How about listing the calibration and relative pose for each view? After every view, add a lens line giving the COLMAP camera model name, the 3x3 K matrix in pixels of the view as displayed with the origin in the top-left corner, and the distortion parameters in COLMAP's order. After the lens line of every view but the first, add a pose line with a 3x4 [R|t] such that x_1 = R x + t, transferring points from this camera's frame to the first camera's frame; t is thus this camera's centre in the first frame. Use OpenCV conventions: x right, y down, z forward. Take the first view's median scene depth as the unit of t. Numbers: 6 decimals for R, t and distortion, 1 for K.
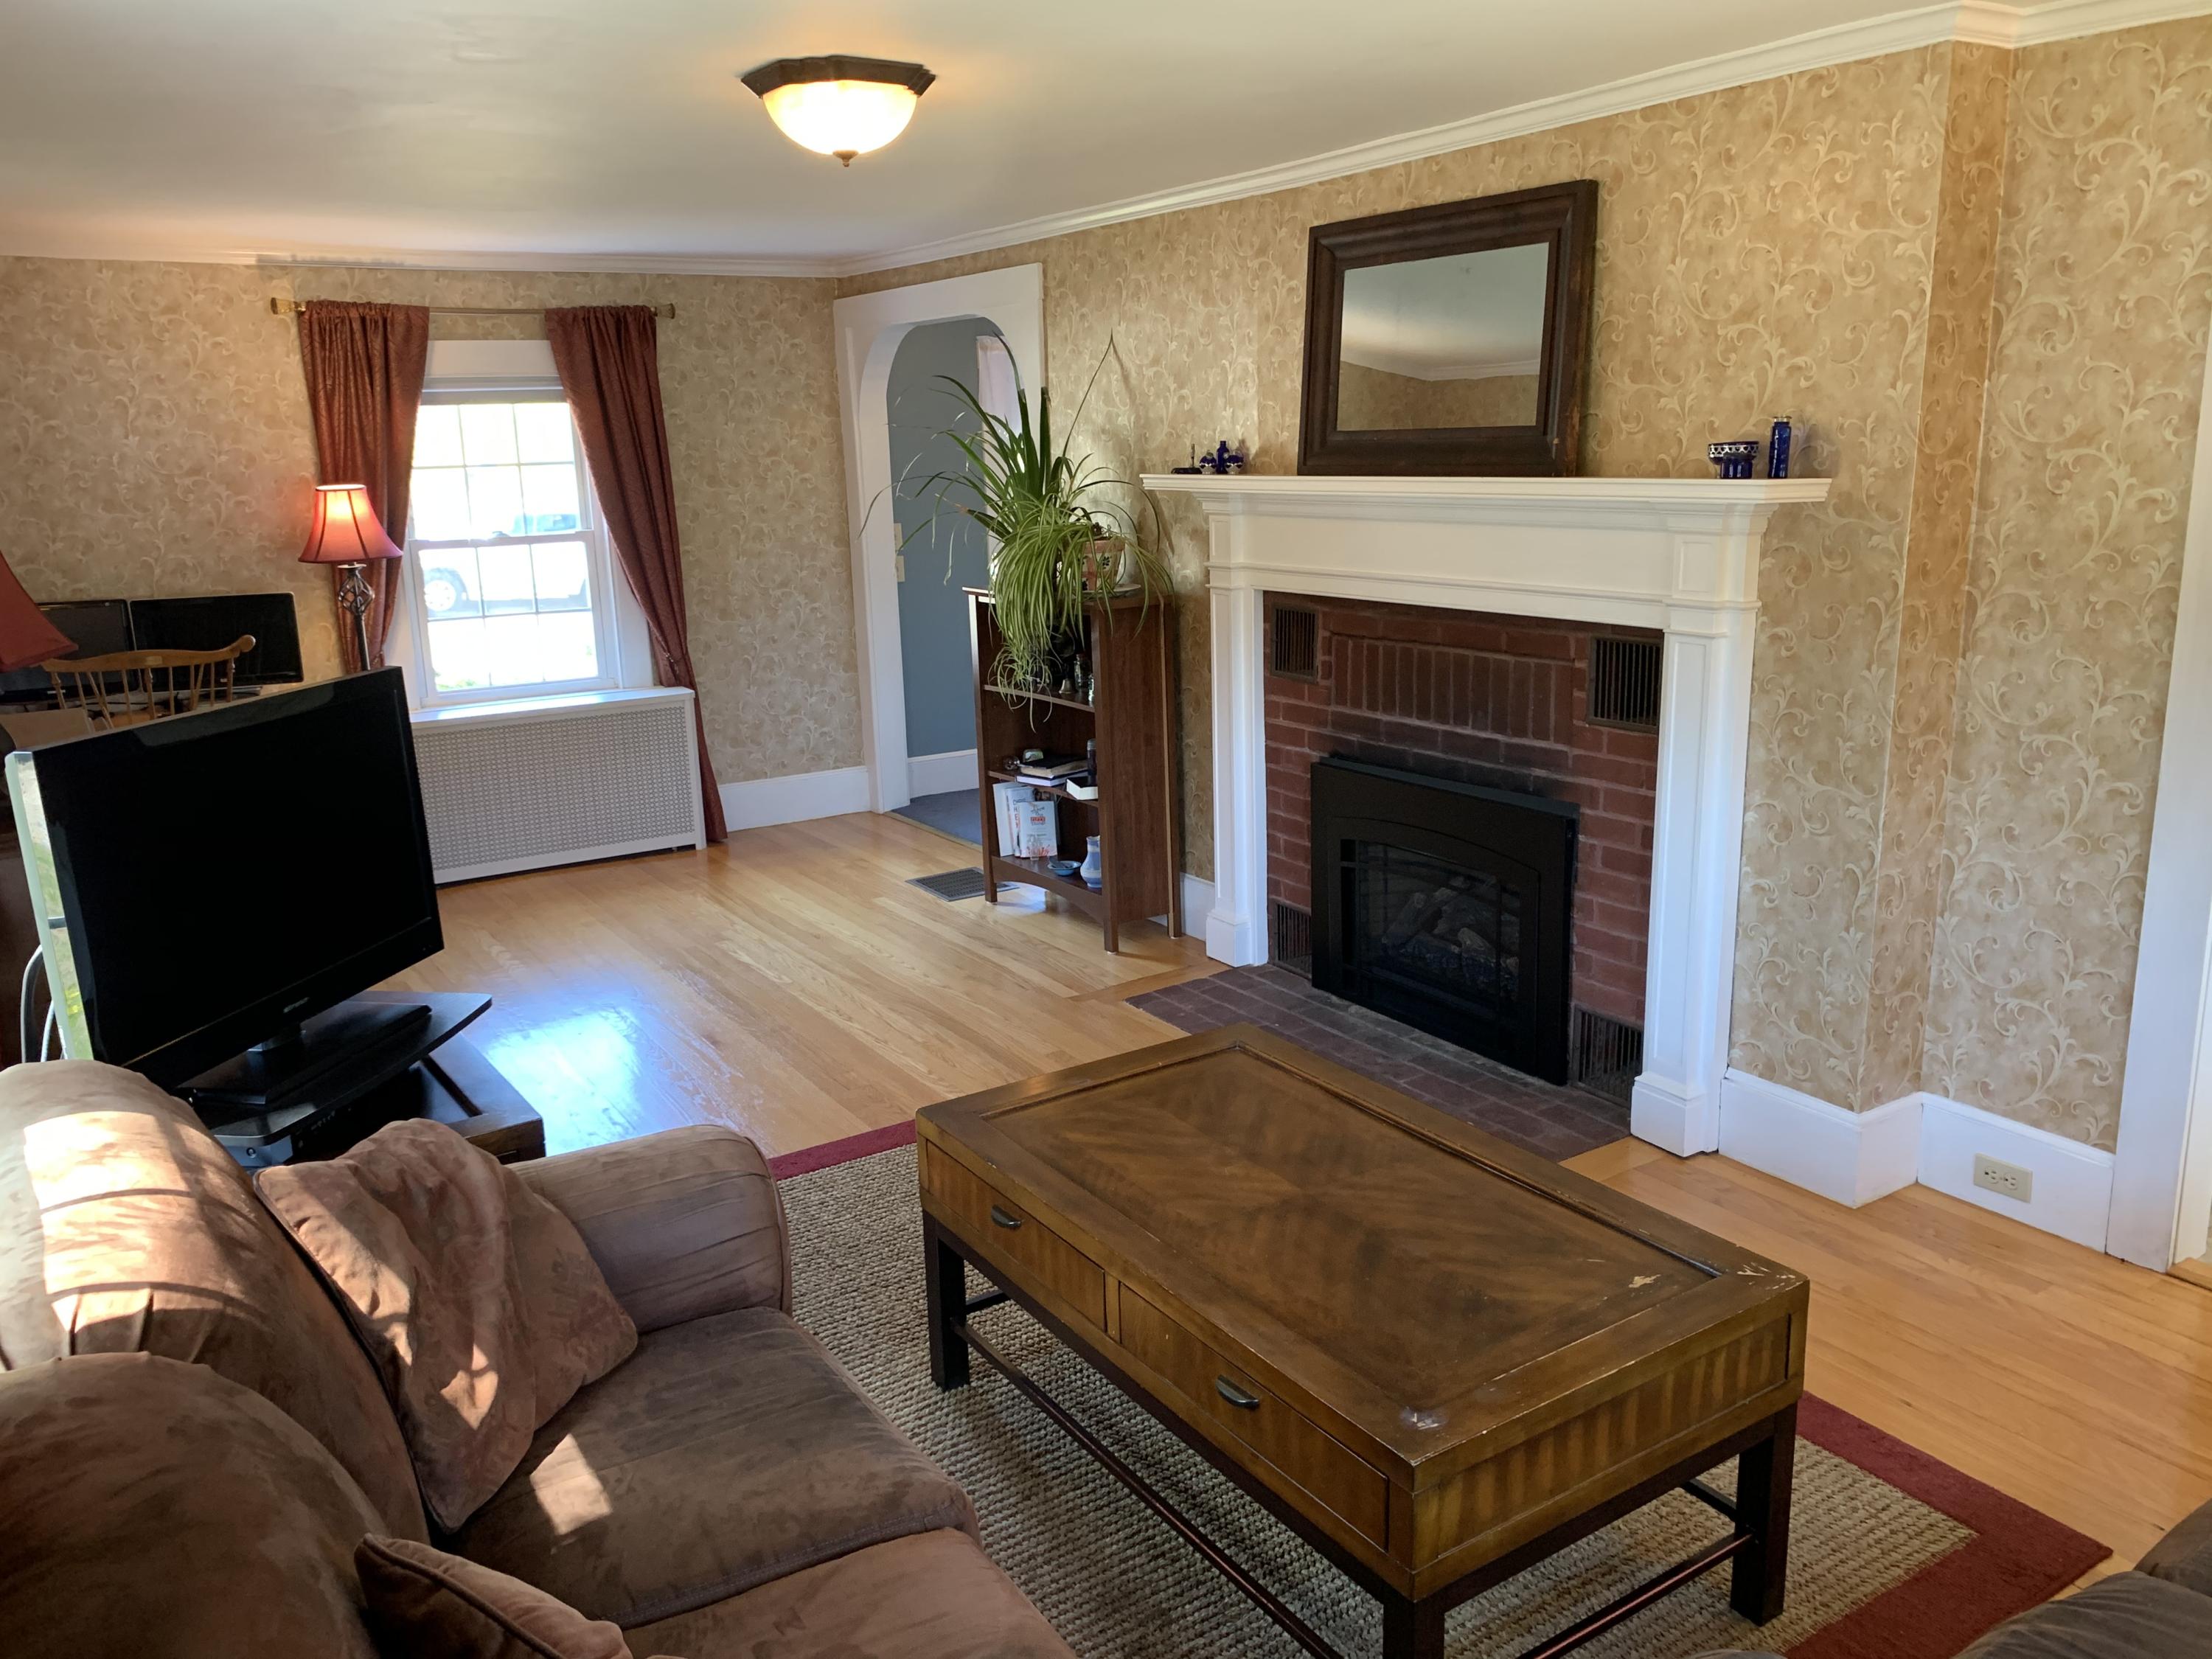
lens RADIAL K [[1682.4, 0, 1106.0], [0, 1682.4, 829.5], [0, 0, 1]] dist [0.003741, 0.008536]
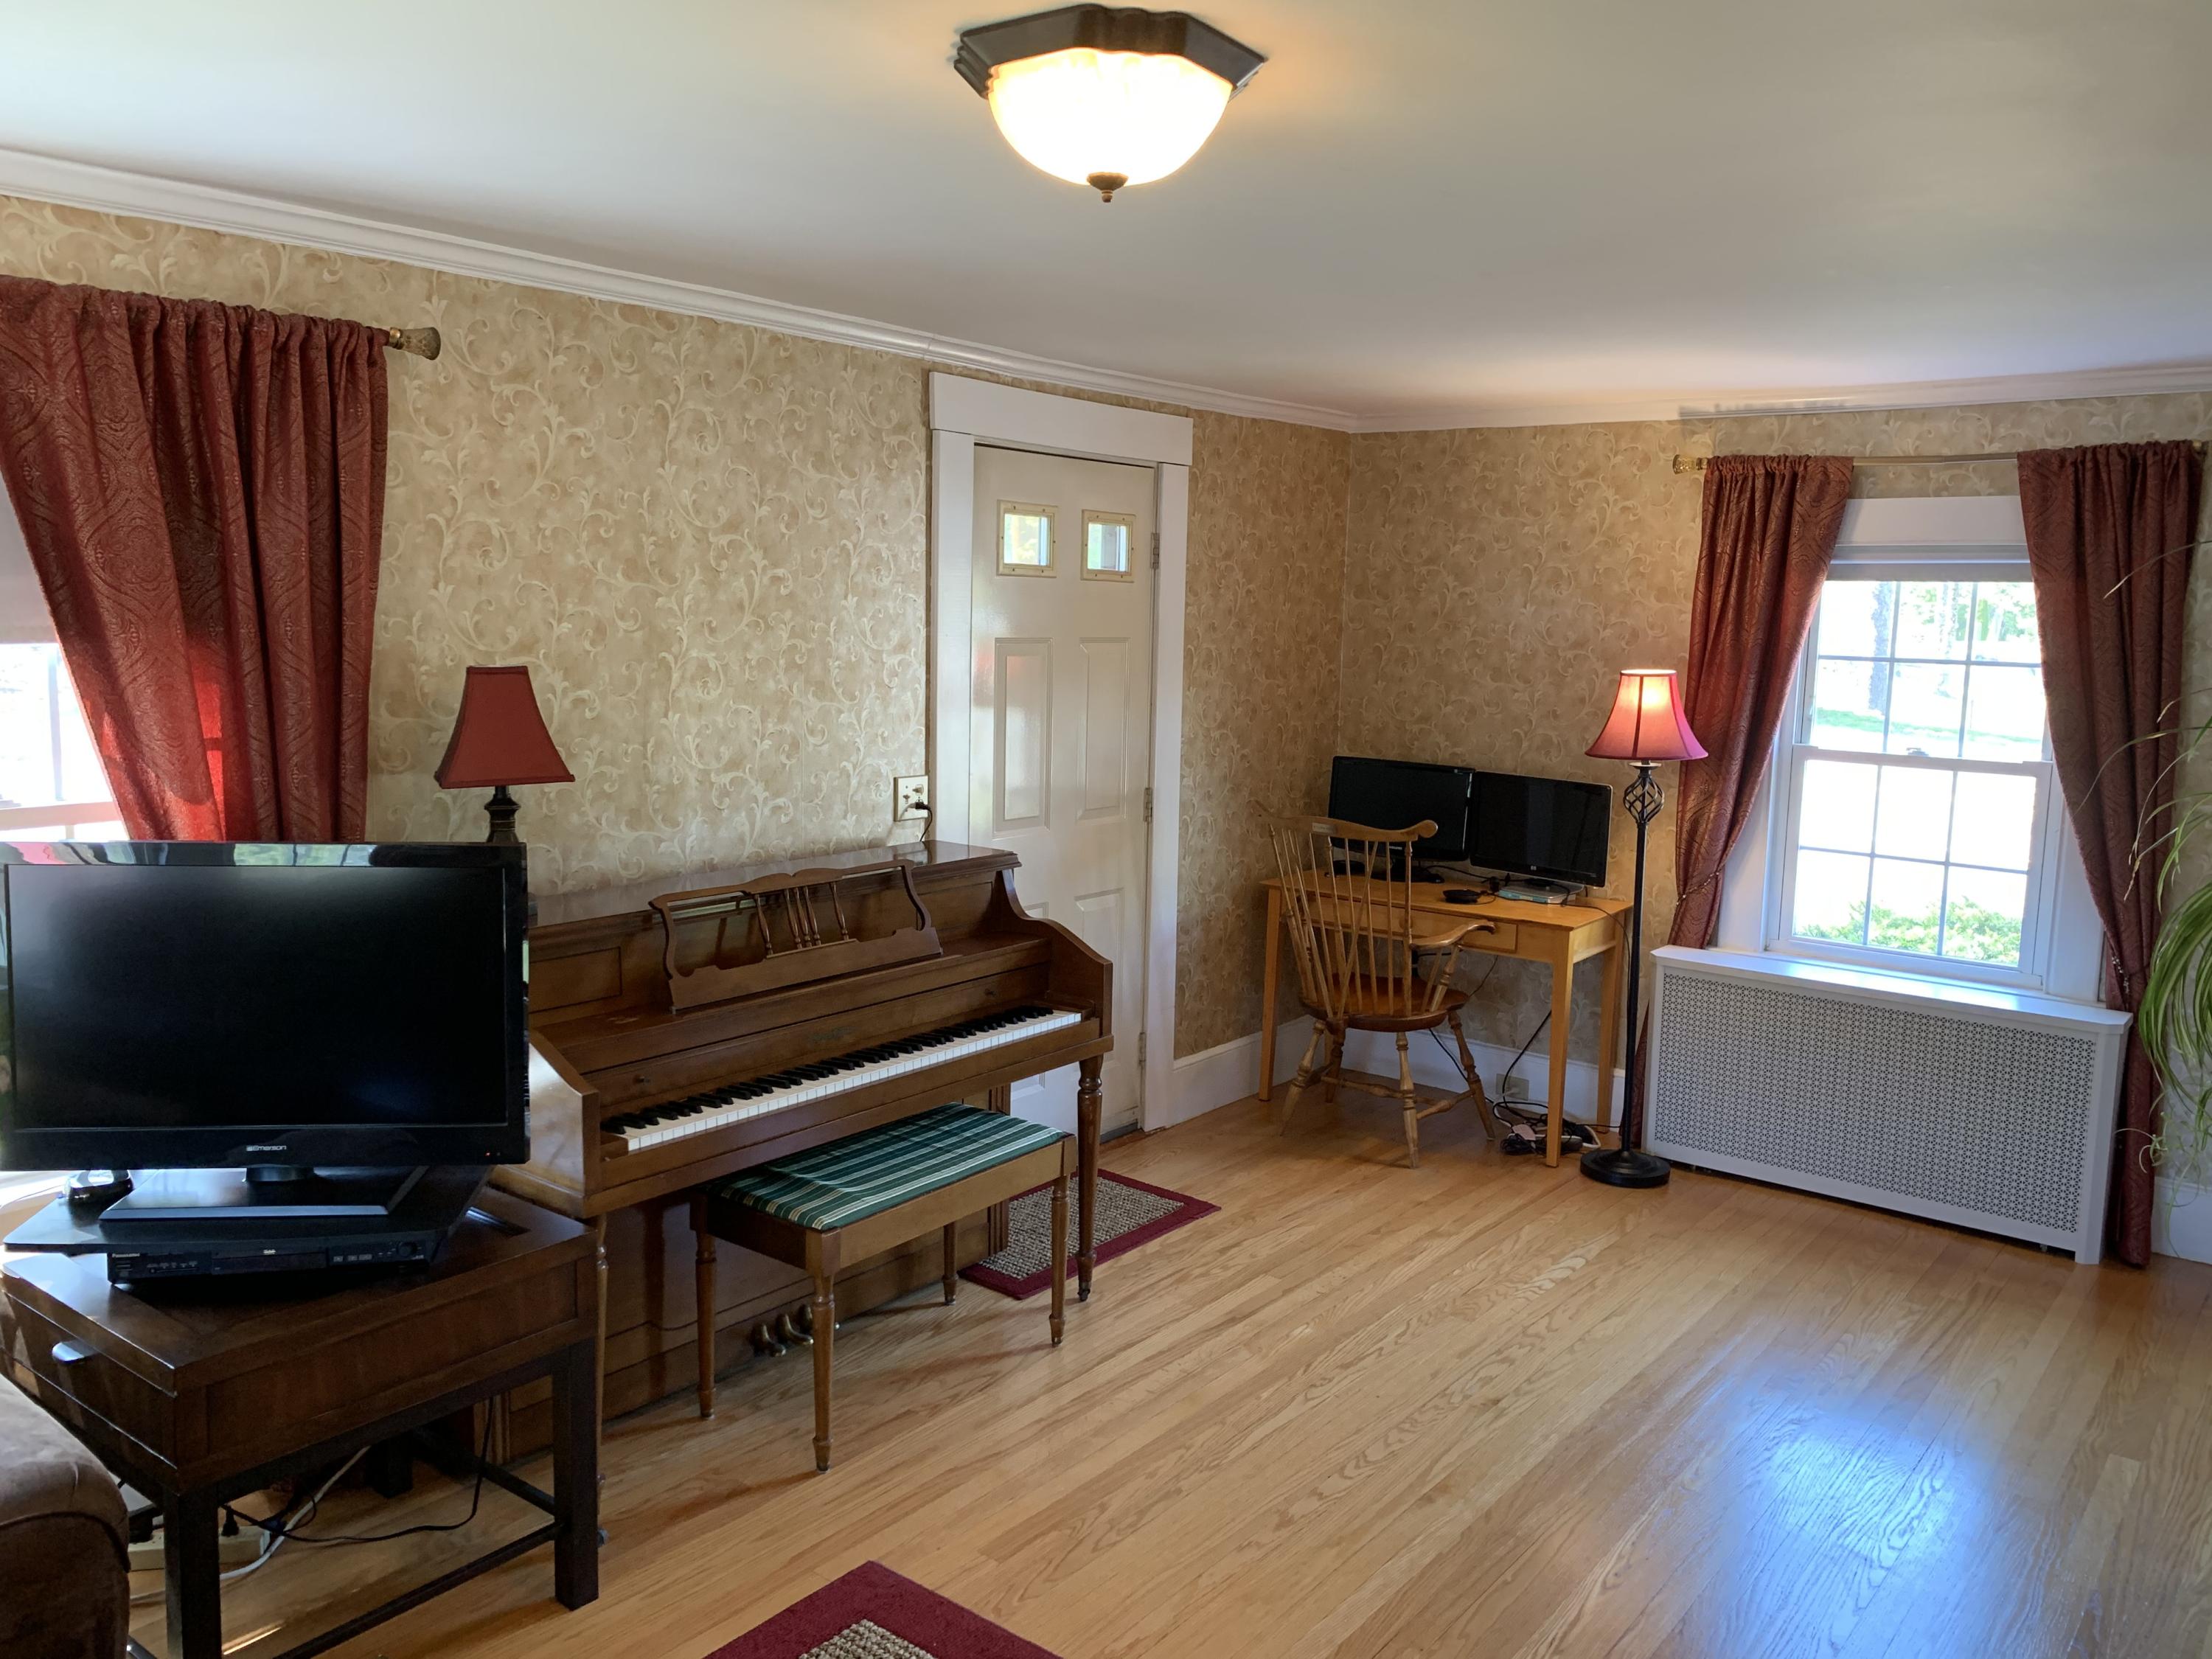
lens RADIAL K [[1682.4, 0, 1106.0], [0, 1682.4, 829.5], [0, 0, 1]] dist [0.003741, 0.008536]
pose [[0.319547, 0.161379, -0.933727, 0.241449], [-0.252126, 0.964350, 0.080387, -0.118805], [0.913412, 0.209730, 0.348843, 0.445775]]
